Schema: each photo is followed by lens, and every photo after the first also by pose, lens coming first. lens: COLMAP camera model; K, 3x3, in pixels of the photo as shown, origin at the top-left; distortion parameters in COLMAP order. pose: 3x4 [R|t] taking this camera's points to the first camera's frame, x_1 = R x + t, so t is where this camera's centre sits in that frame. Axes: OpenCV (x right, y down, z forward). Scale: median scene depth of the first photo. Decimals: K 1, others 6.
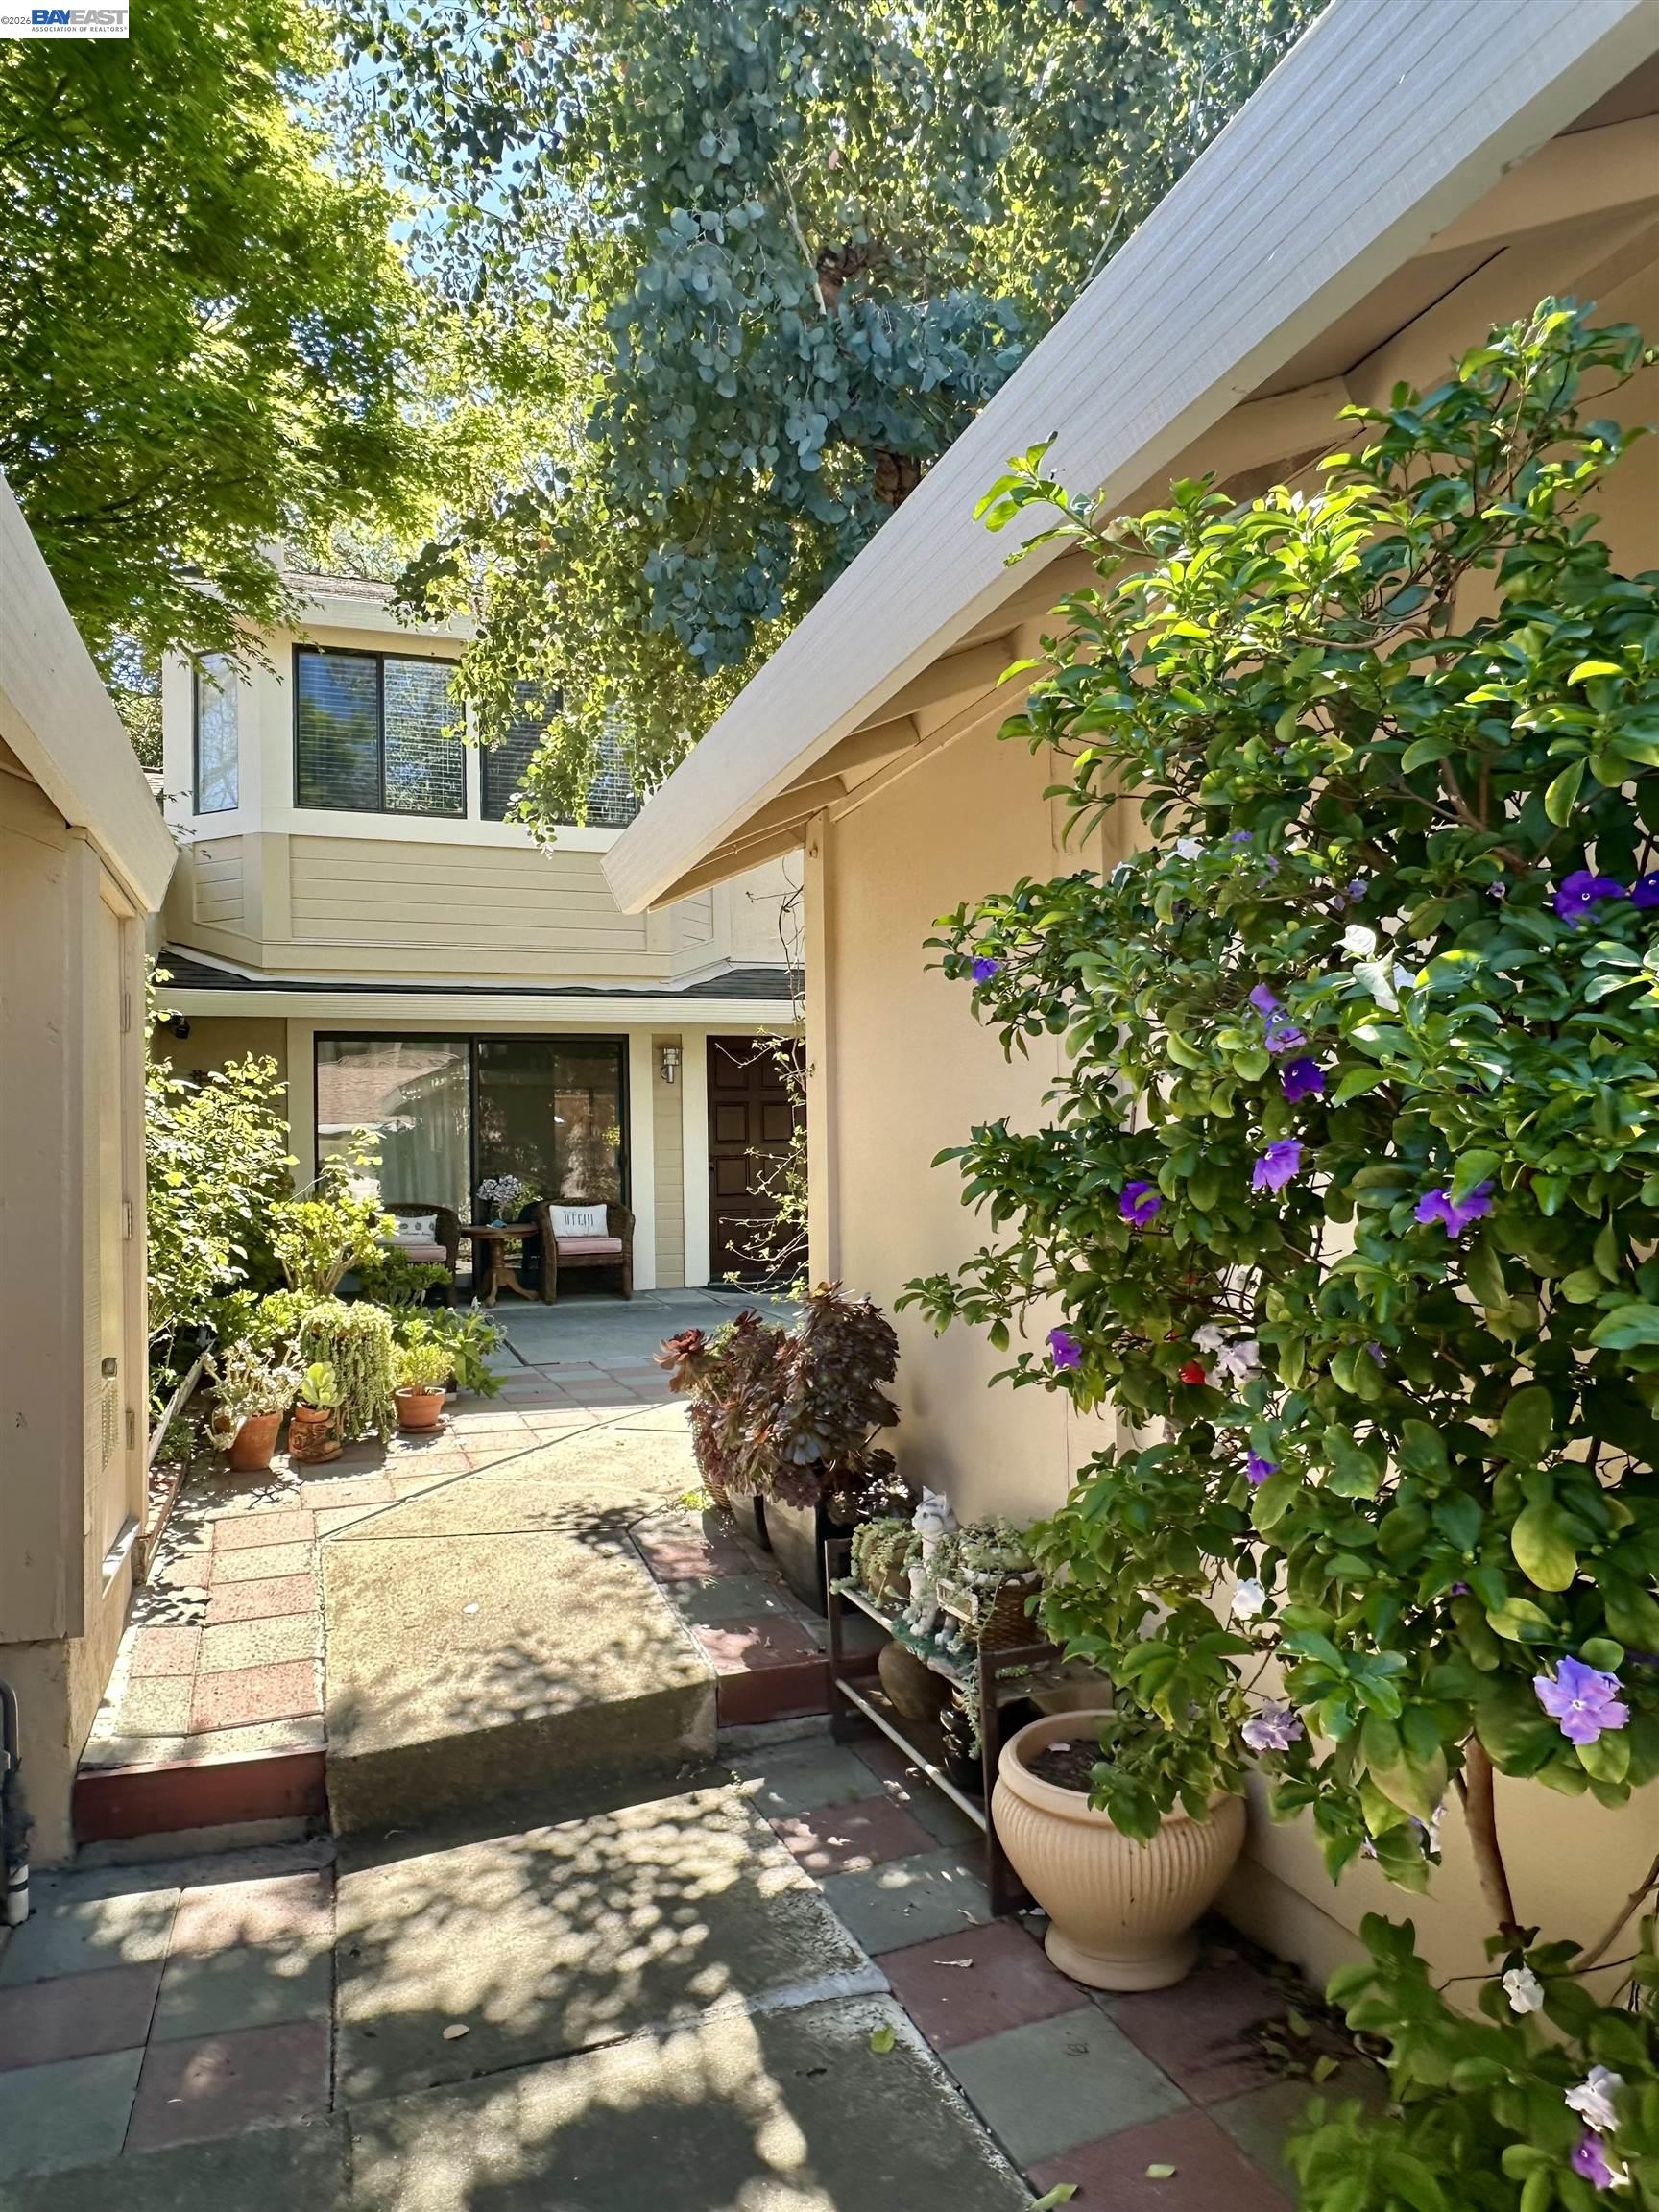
lens RADIAL K [[1456.9, 0, 869.2], [0, 1456.9, 1133.5], [0, 0, 1]] dist [-0.016444, -0.008899]
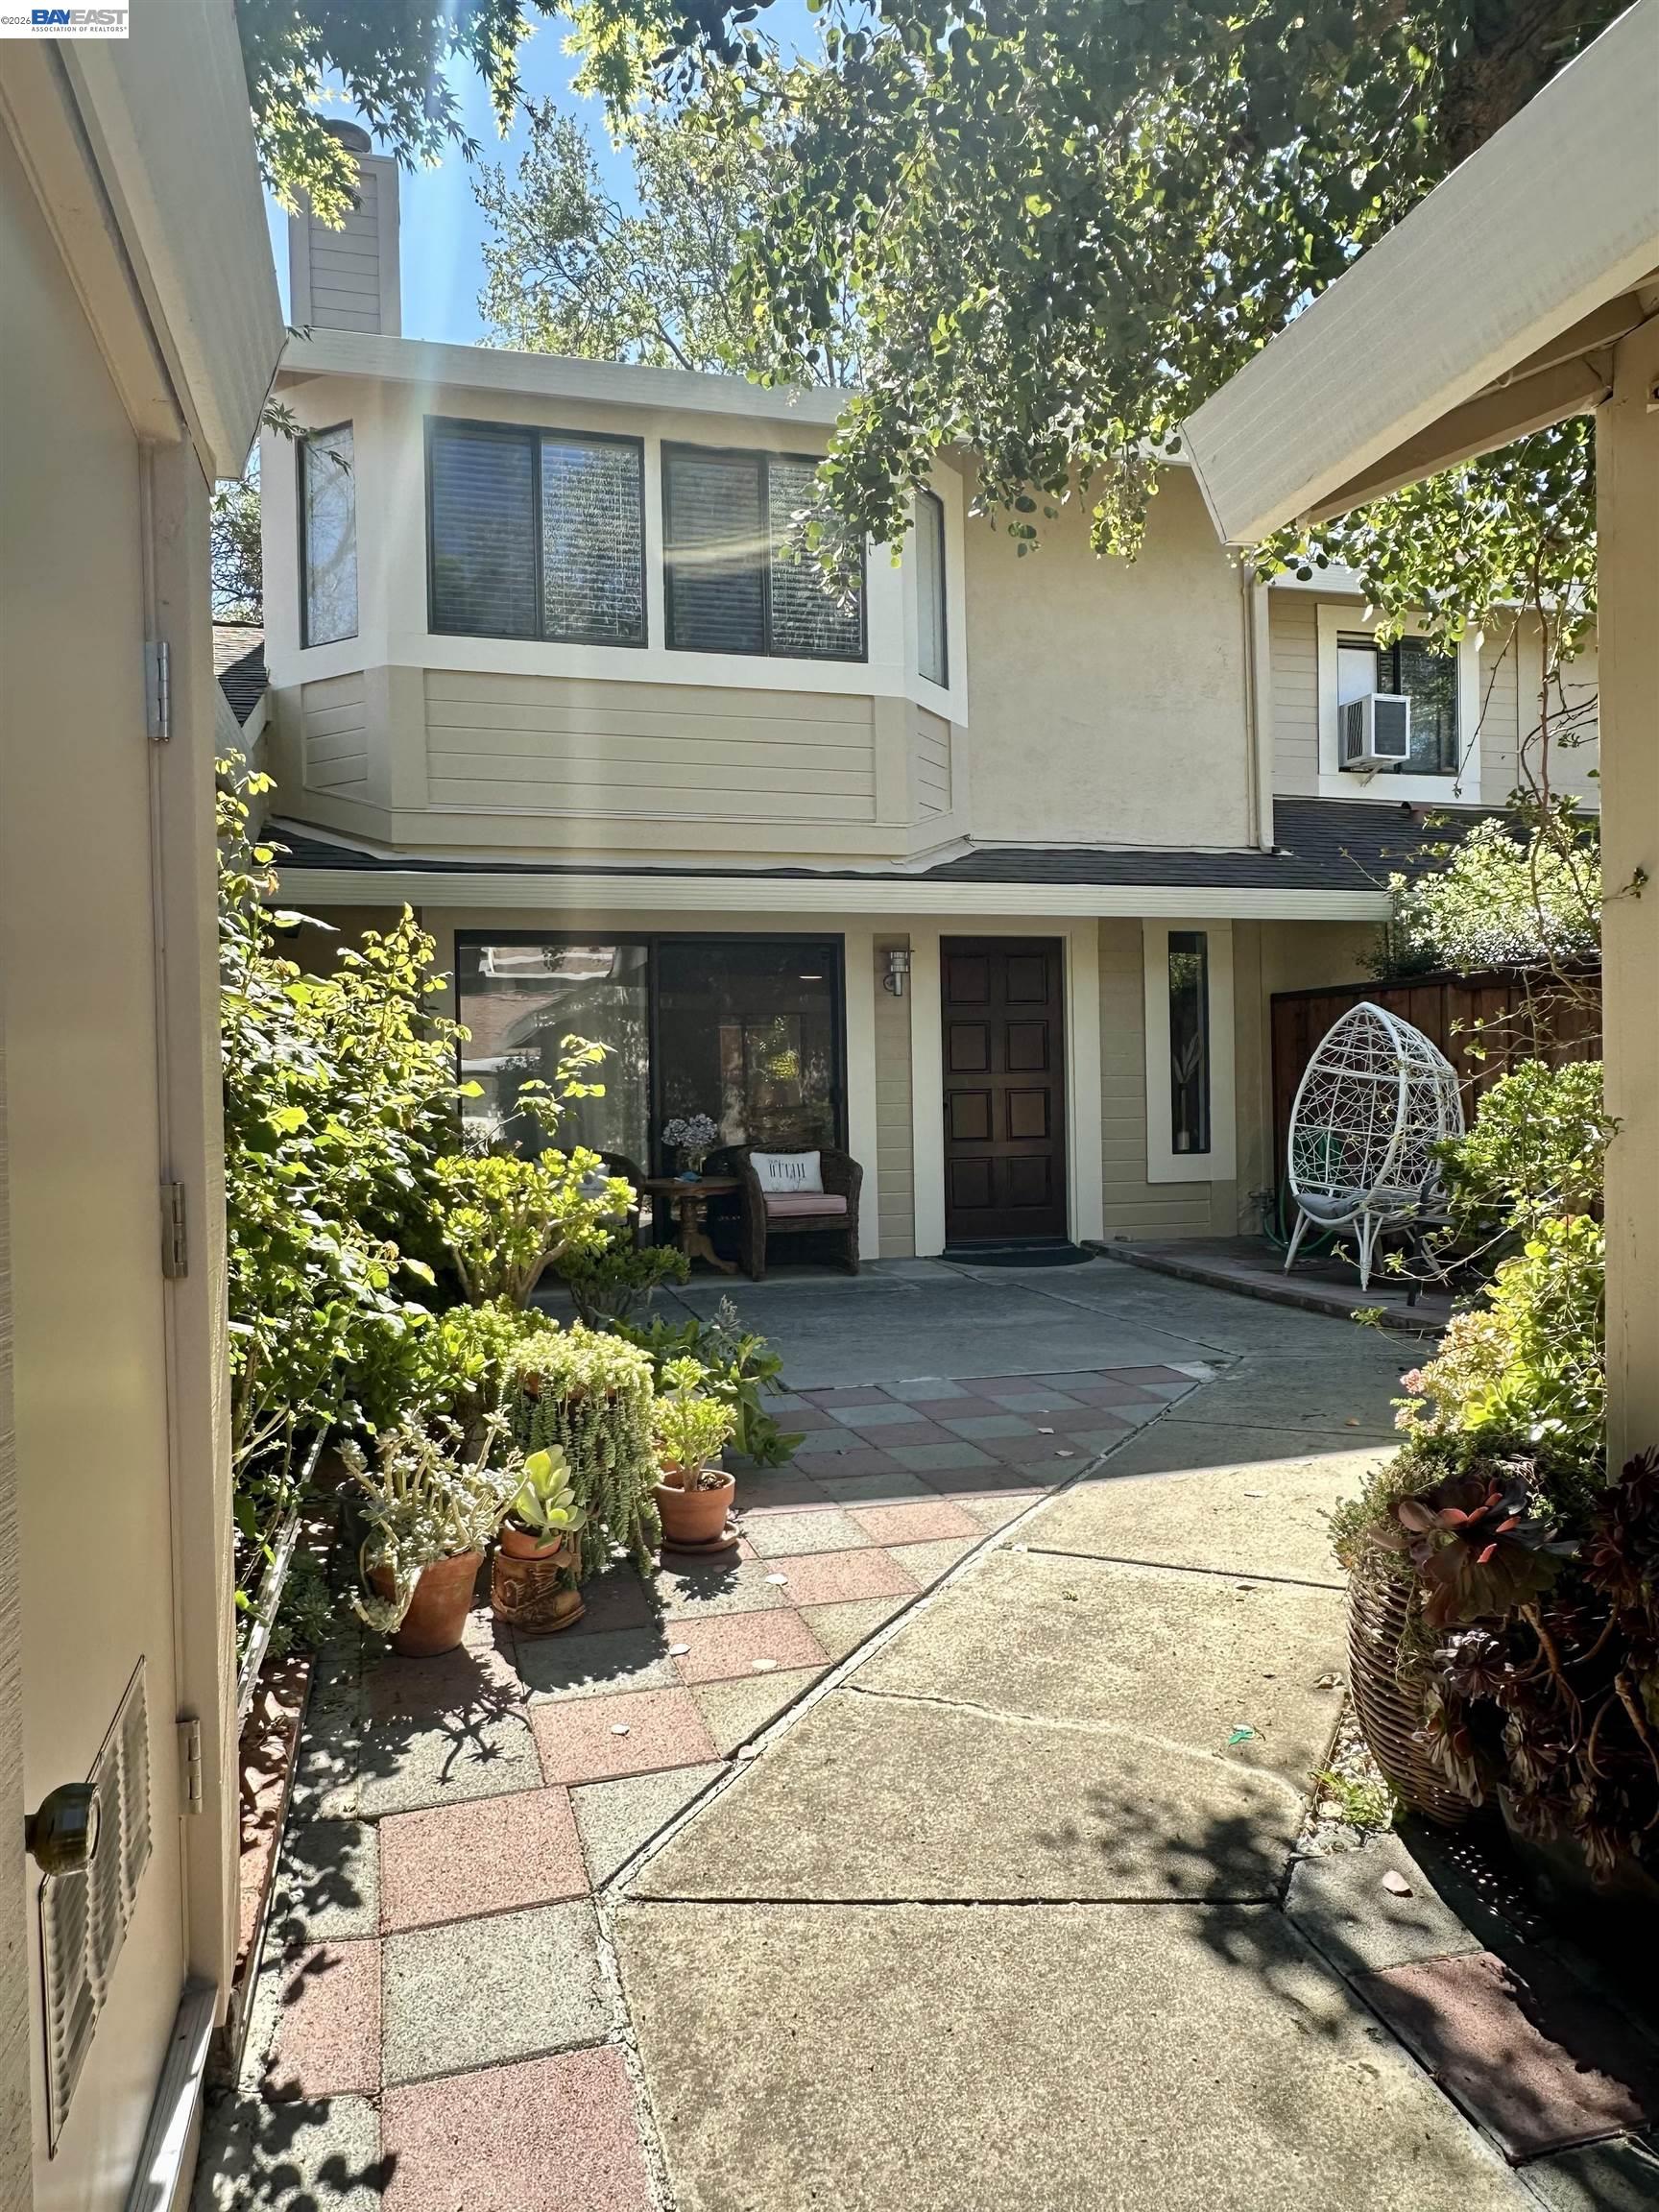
lens RADIAL K [[1456.9, 0, 833.8], [0, 1456.9, 1116.4], [0, 0, 1]] dist [-0.016444, -0.008899]
pose [[0.996473, -0.001246, -0.083899, -0.198186], [0.003773, 0.999544, 0.029967, 0.012188], [0.083824, -0.030178, 0.996024, 0.411347]]
